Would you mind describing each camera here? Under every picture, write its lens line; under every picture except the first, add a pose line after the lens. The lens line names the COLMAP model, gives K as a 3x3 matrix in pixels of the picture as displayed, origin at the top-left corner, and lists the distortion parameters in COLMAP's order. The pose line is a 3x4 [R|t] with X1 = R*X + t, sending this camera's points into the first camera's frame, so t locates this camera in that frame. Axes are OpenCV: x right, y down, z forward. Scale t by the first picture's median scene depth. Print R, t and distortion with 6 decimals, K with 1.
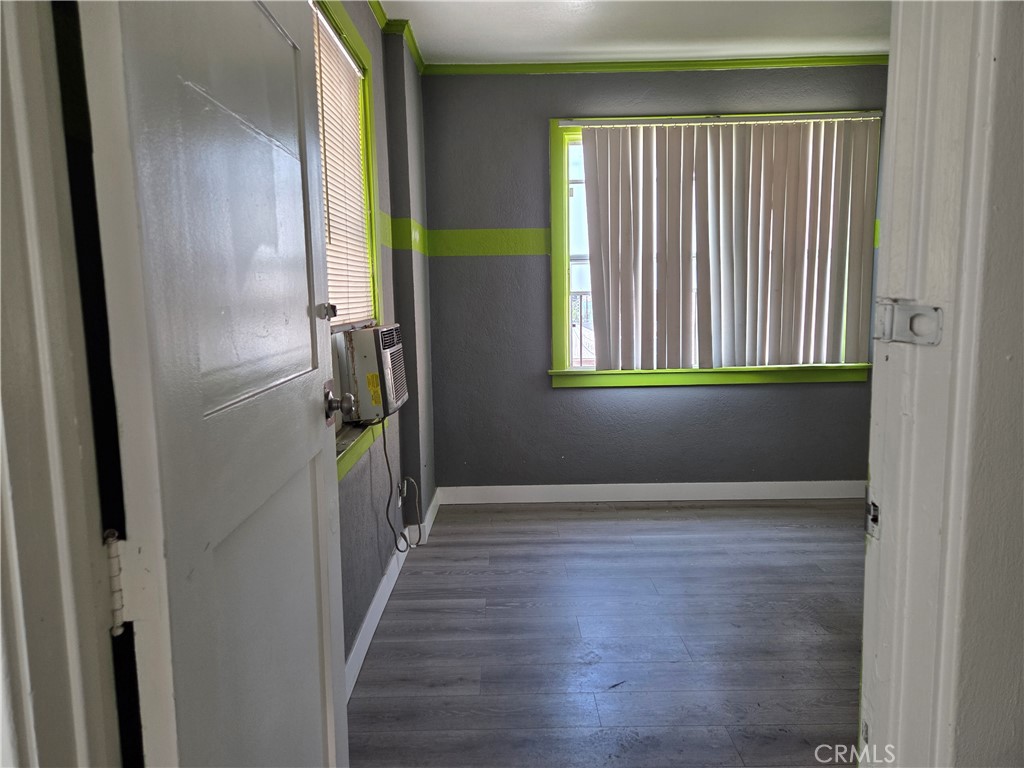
lens RADIAL K [[685.9, 0, 512.0], [0, 685.9, 384.0], [0, 0, 1]] dist [0.062041, -0.046849]
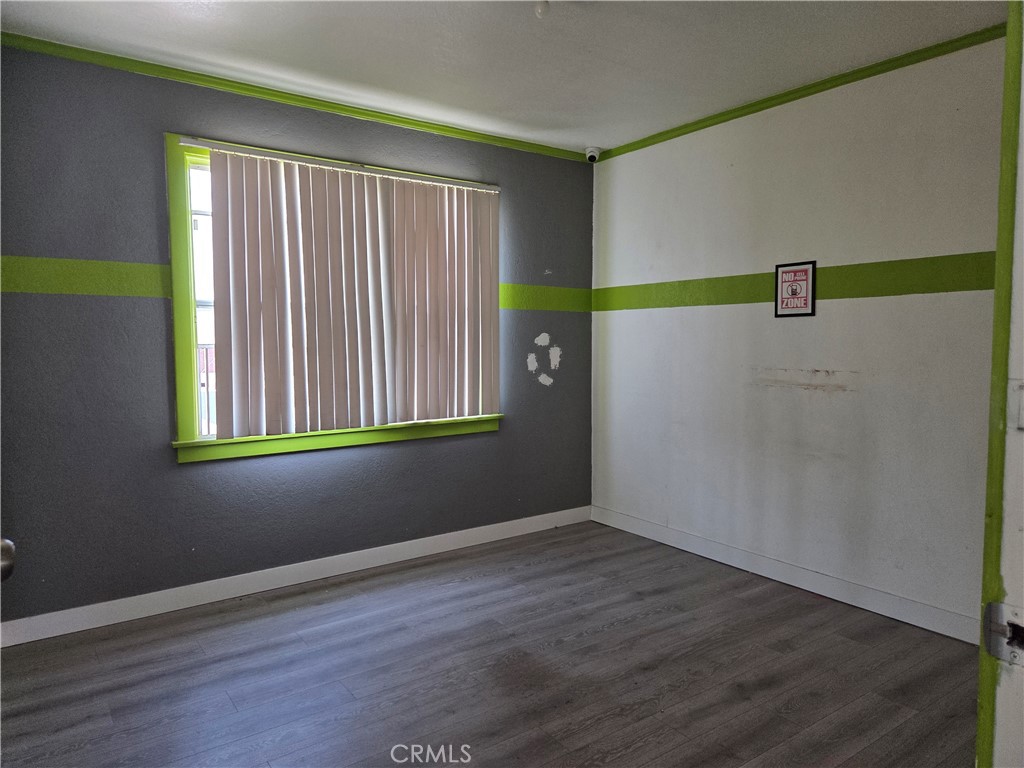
lens RADIAL K [[685.9, 0, 512.0], [0, 685.9, 384.0], [0, 0, 1]] dist [0.062041, -0.046849]
pose [[0.814447, -0.023153, 0.579775, -0.095939], [0.061630, 0.997003, -0.046762, -0.026520], [-0.576955, 0.073817, 0.813434, 0.123354]]
